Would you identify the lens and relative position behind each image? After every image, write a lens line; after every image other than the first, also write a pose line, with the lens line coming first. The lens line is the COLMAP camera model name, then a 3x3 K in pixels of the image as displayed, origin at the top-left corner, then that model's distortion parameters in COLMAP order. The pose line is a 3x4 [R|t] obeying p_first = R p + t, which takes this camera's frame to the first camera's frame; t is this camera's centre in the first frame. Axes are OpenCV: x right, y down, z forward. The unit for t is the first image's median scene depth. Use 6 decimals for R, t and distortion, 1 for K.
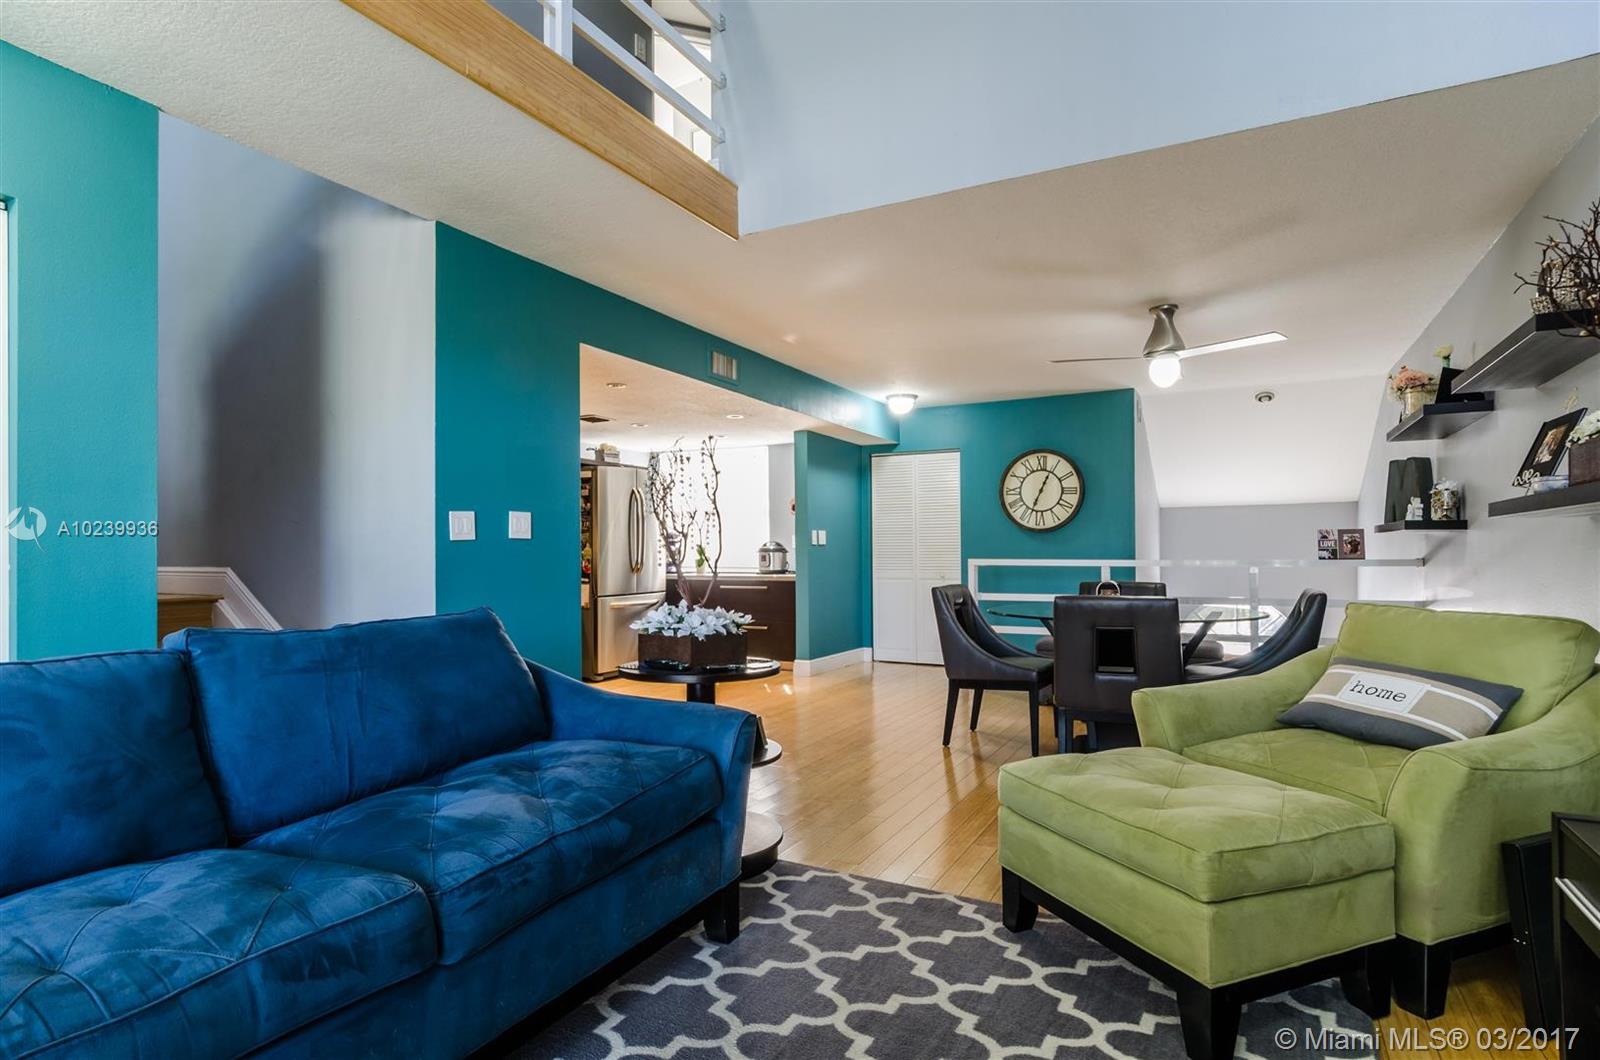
lens RADIAL K [[847.8, 0, 799.2], [0, 847.8, 549.2], [0, 0, 1]] dist [0.005313, -0.007647]
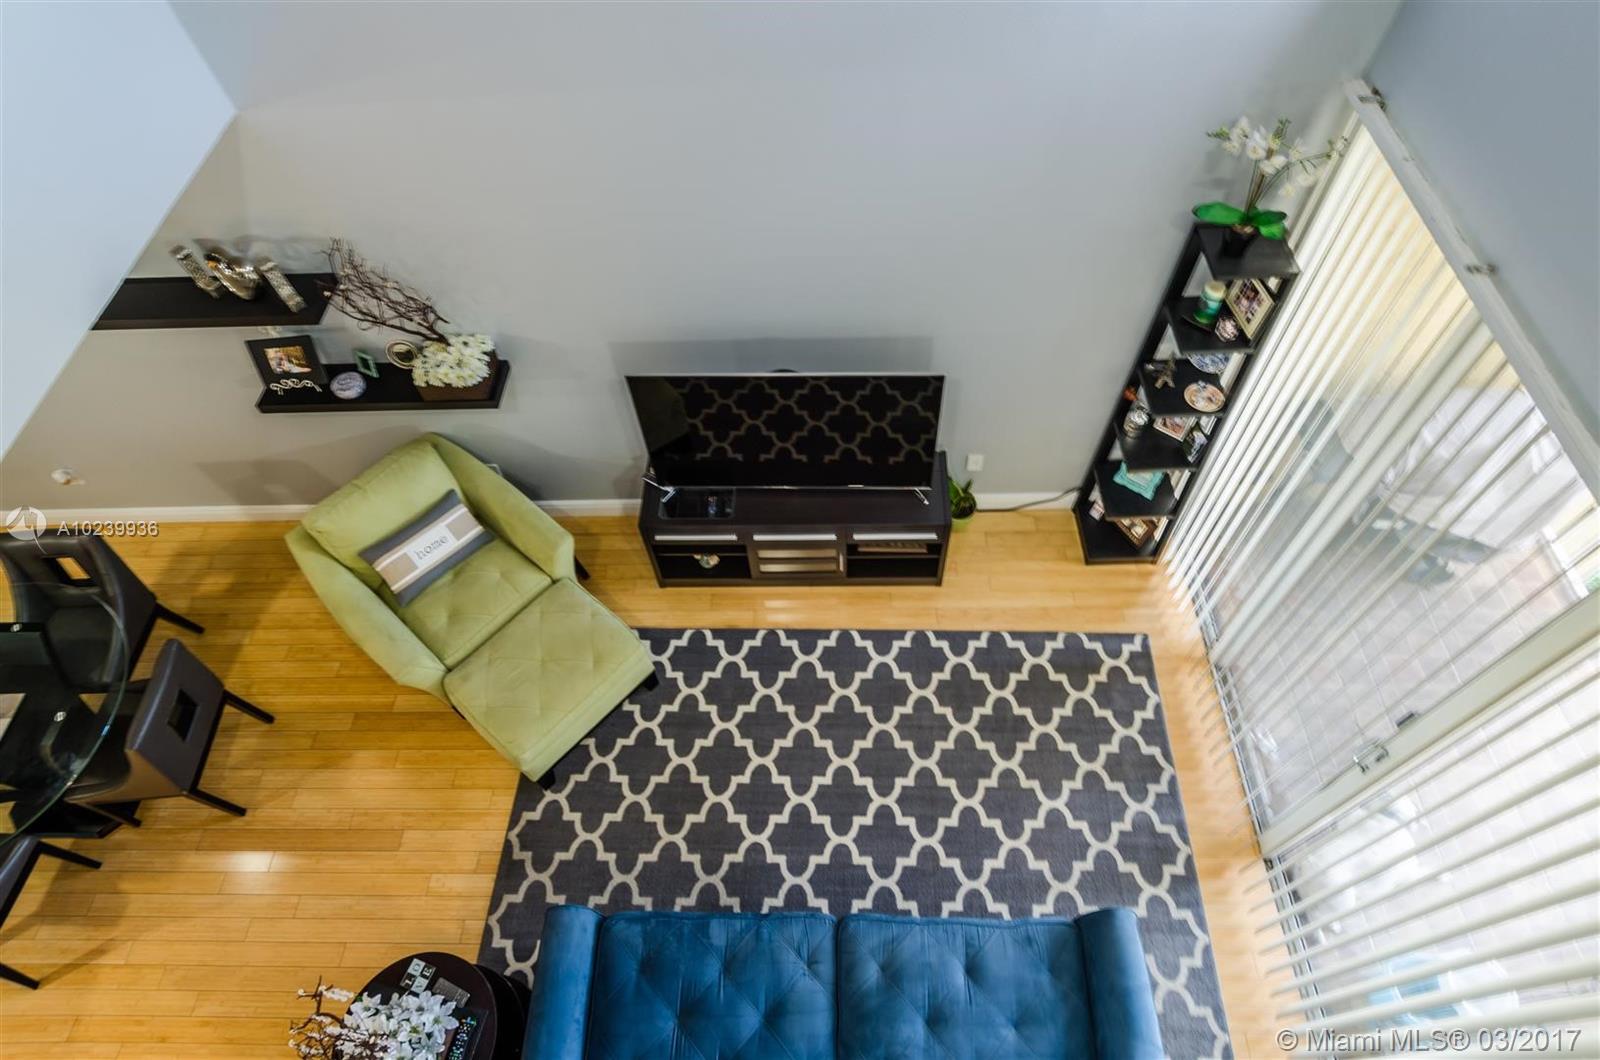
lens RADIAL K [[847.8, 0, 811.5], [0, 847.8, 520.9], [0, 0, 1]] dist [0.005313, -0.007647]
pose [[-0.449651, -0.716366, 0.533511, -0.315358], [0.050430, 0.575986, 0.815902, -0.749402], [-0.891780, 0.393776, -0.222866, 0.436491]]
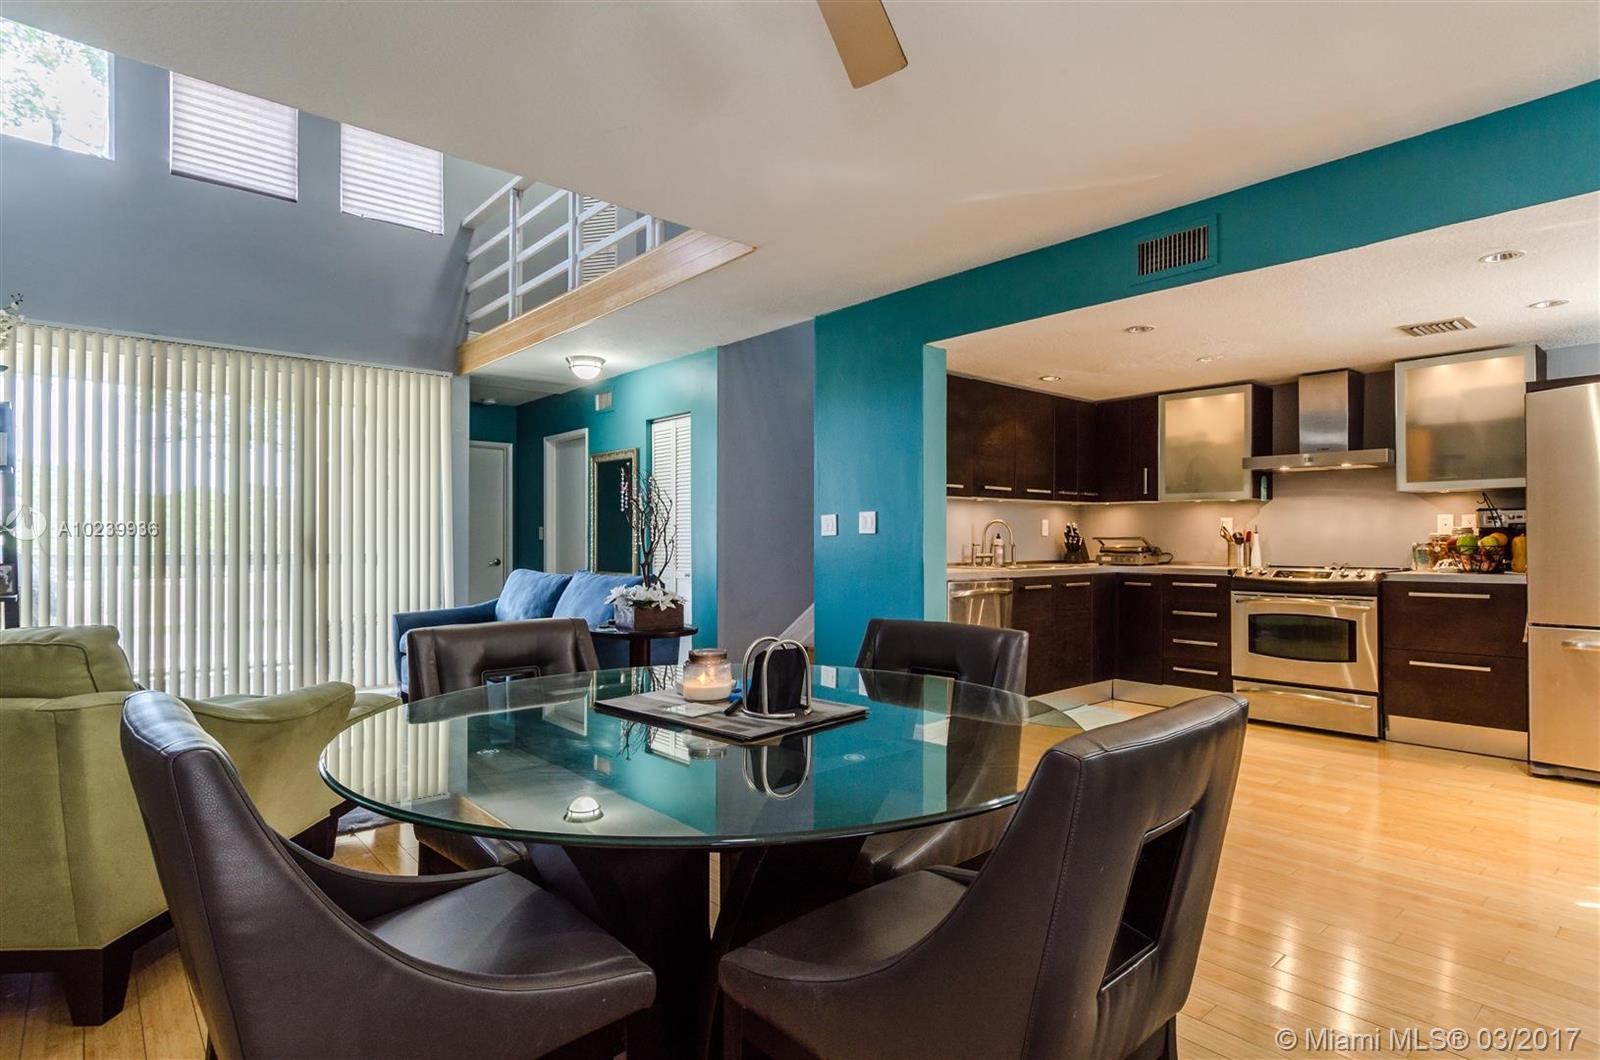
lens RADIAL K [[847.8, 0, 801.8], [0, 847.8, 529.5], [0, 0, 1]] dist [0.005313, -0.007647]
pose [[-0.359916, -0.008244, -0.932948, 0.841481], [0.004139, 0.999937, -0.010433, -0.006403], [0.932976, -0.007617, -0.359859, 1.350563]]
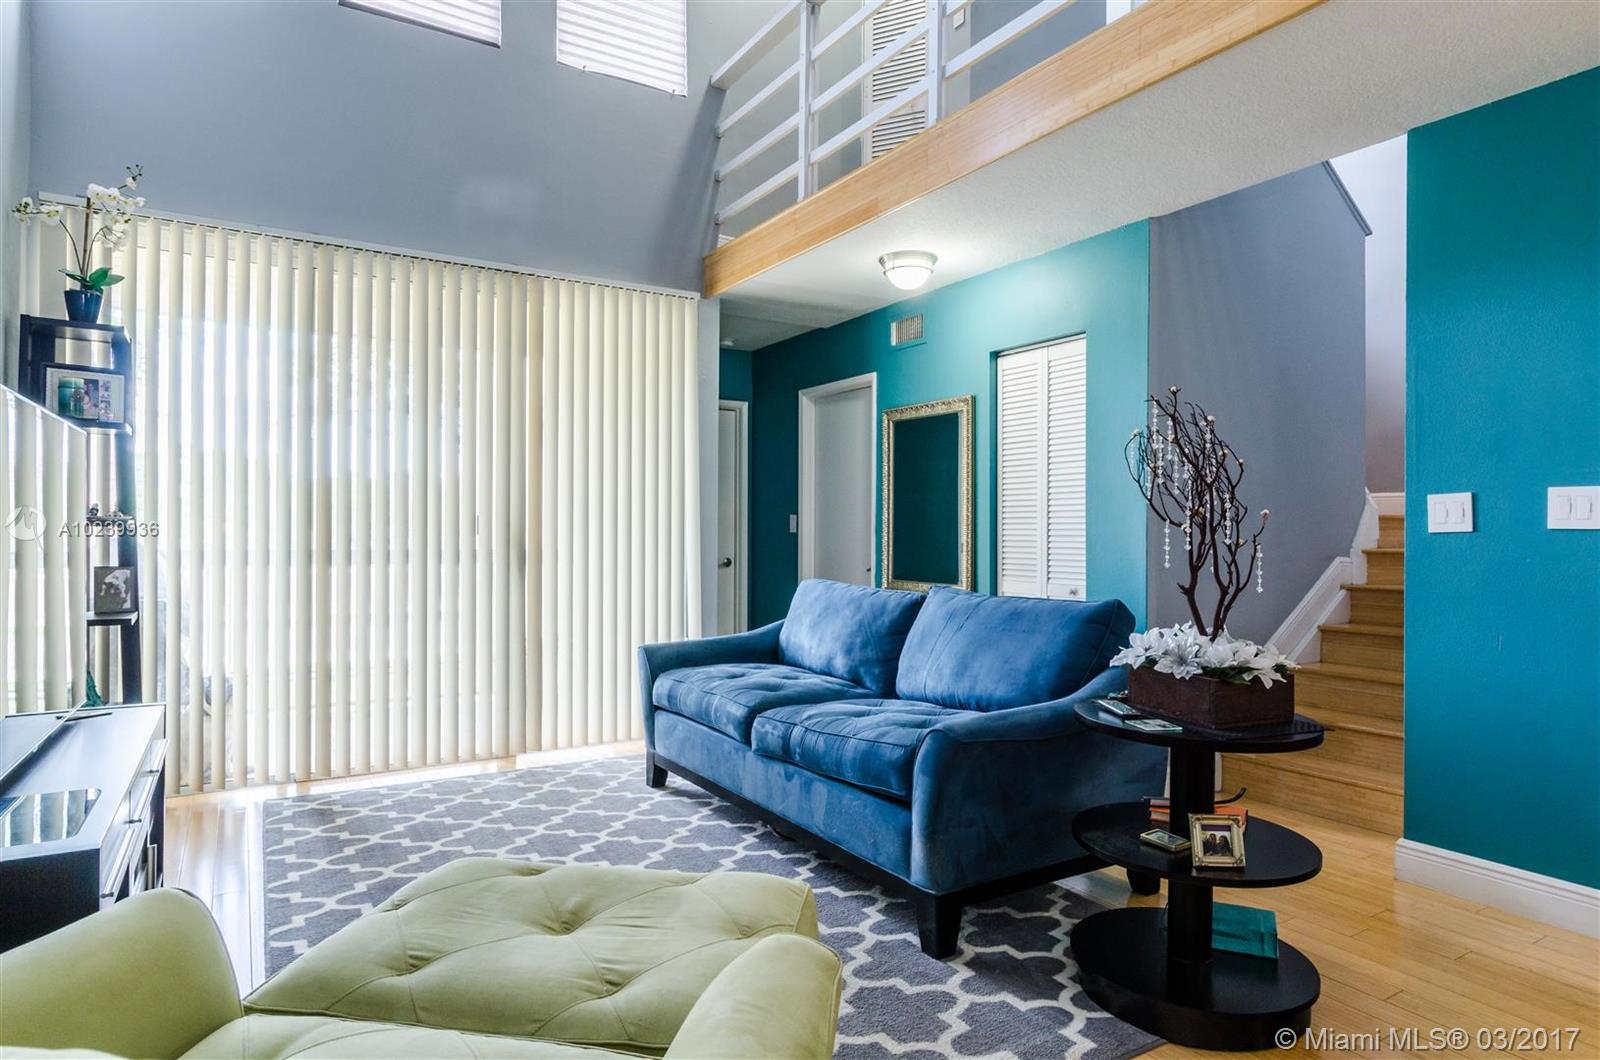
lens RADIAL K [[923.1, 0, 792.0], [0, 923.1, 519.8], [0, 0, 1]] dist [-0.004374, -0.005859]
pose [[-0.510810, -0.007577, -0.859660, 0.544466], [0.000253, 0.999960, -0.008965, -0.013710], [0.859694, -0.004797, -0.510787, 0.849265]]
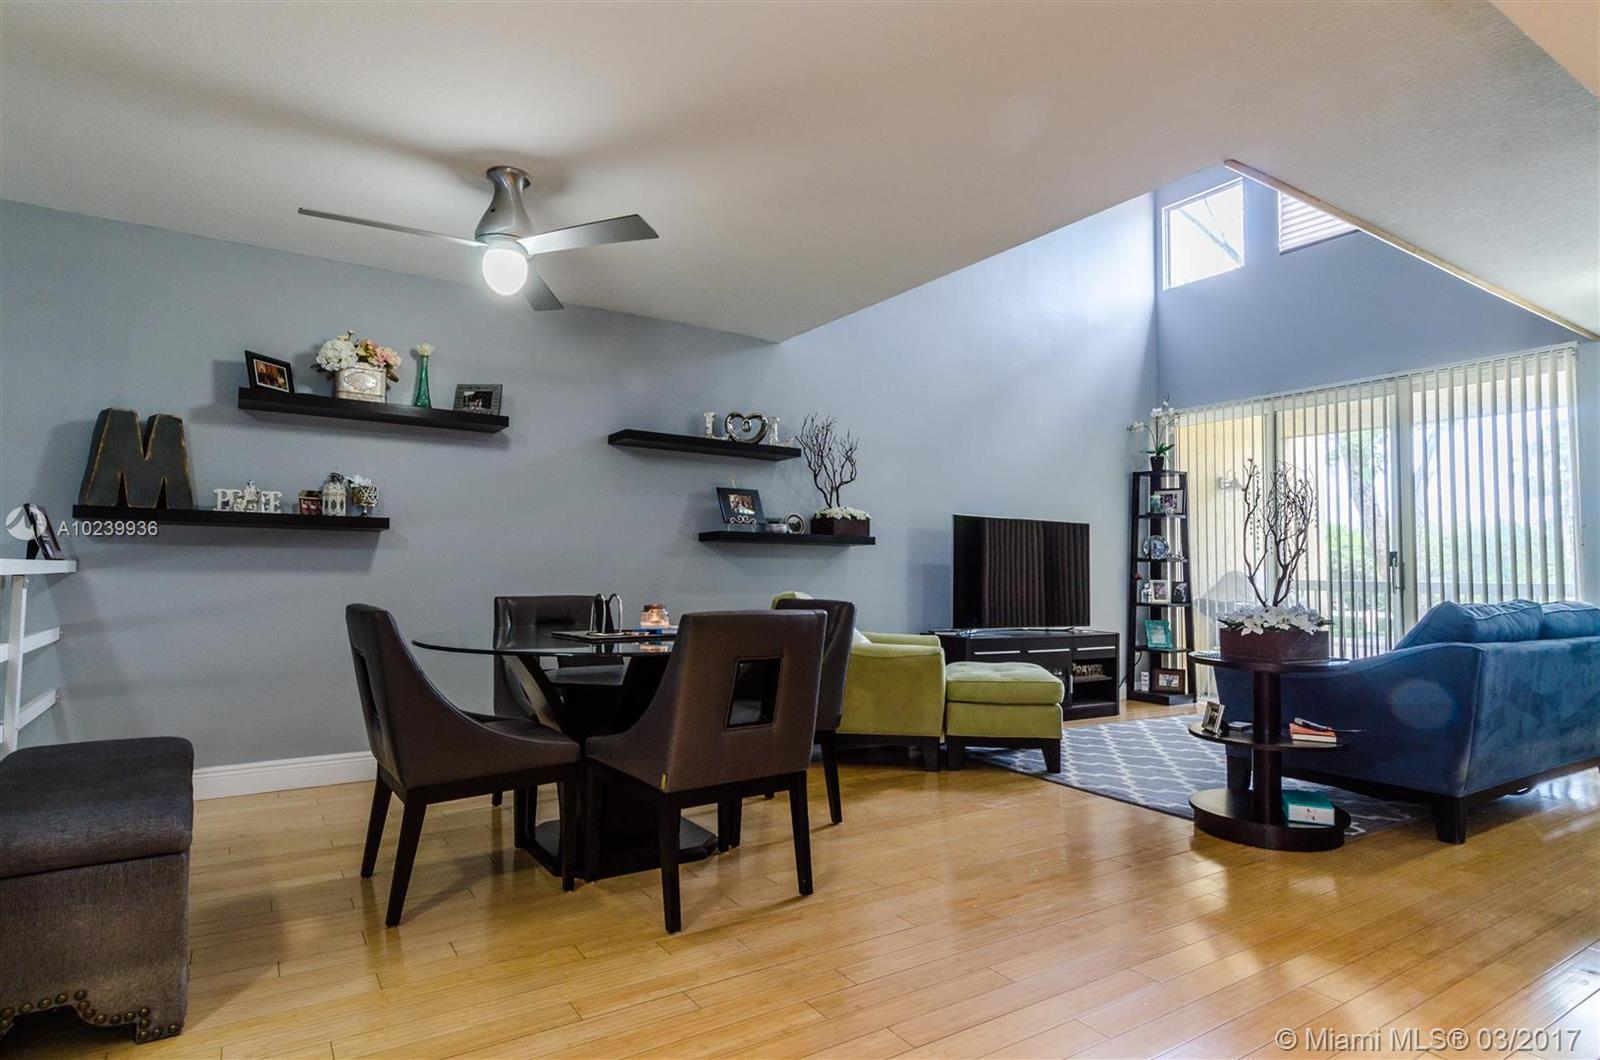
lens RADIAL K [[847.8, 0, 801.0], [0, 847.8, 538.2], [0, 0, 1]] dist [0.005313, -0.007647]
pose [[-0.872333, 0.016790, 0.488624, -0.096939], [-0.008462, 0.998742, -0.049426, 0.029690], [-0.488839, -0.047251, -0.871093, 1.768348]]
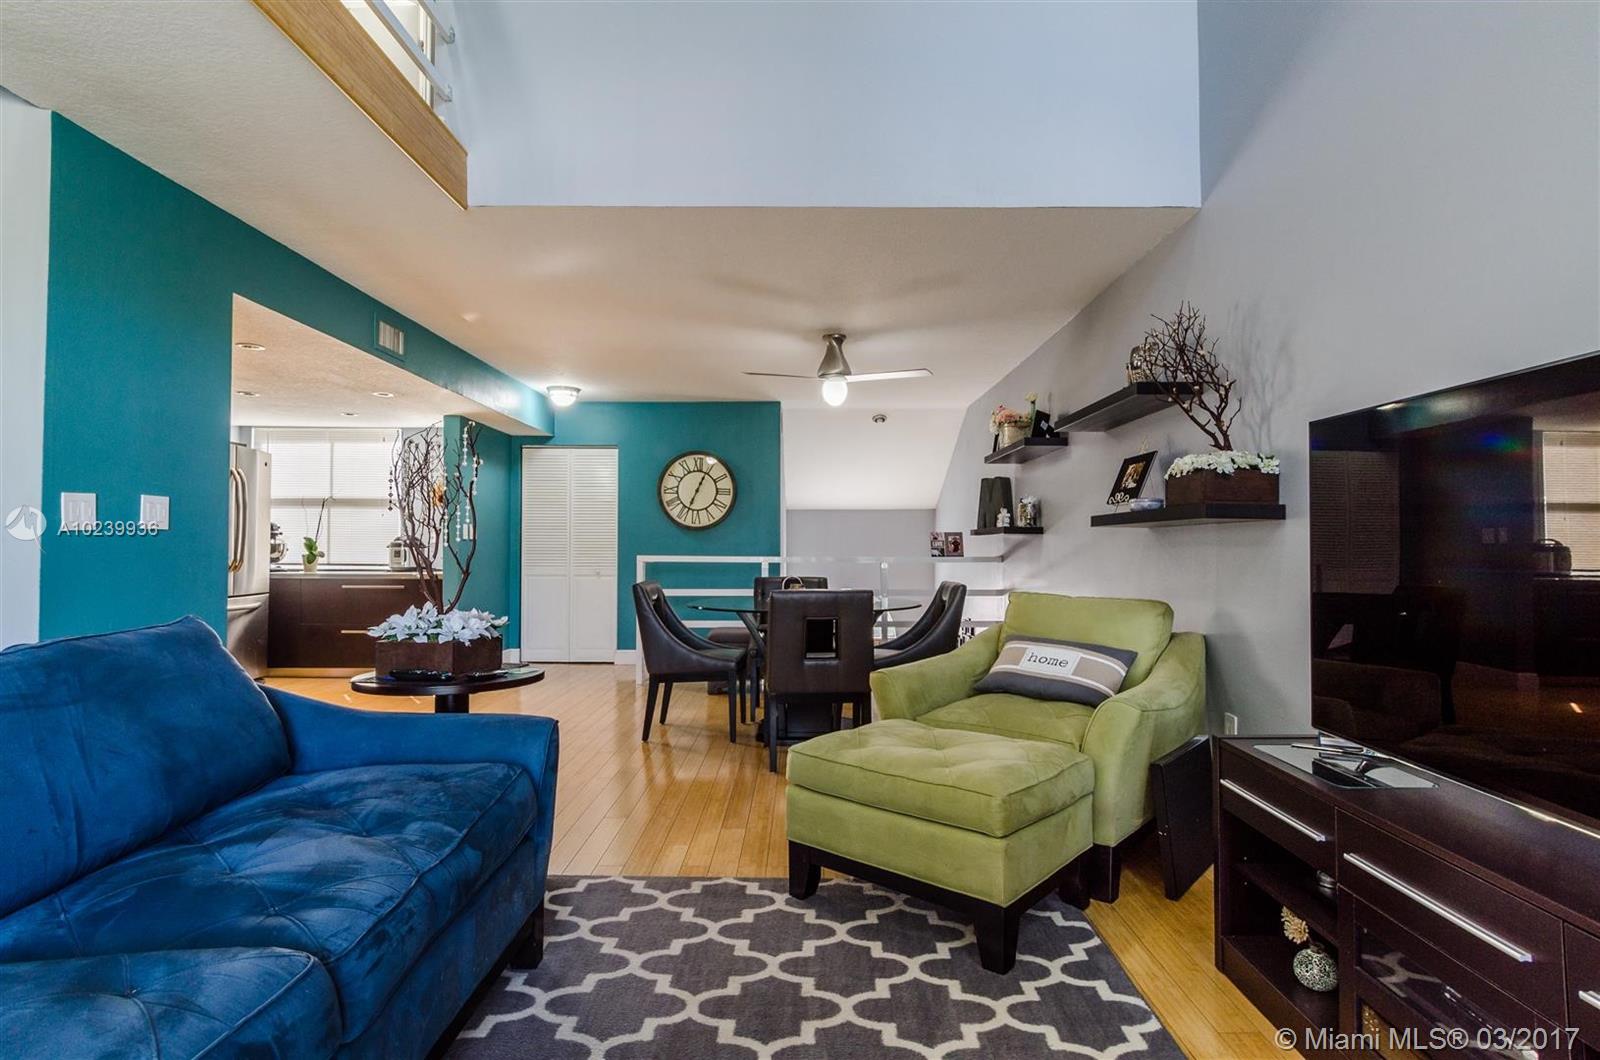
lens RADIAL K [[847.8, 0, 806.4], [0, 847.8, 528.0], [0, 0, 1]] dist [0.005313, -0.007647]
pose [[0.884906, 0.017935, 0.465424, -0.158322], [-0.008828, 0.999725, -0.021739, -0.001770], [-0.465686, 0.015128, 0.884821, 0.015300]]
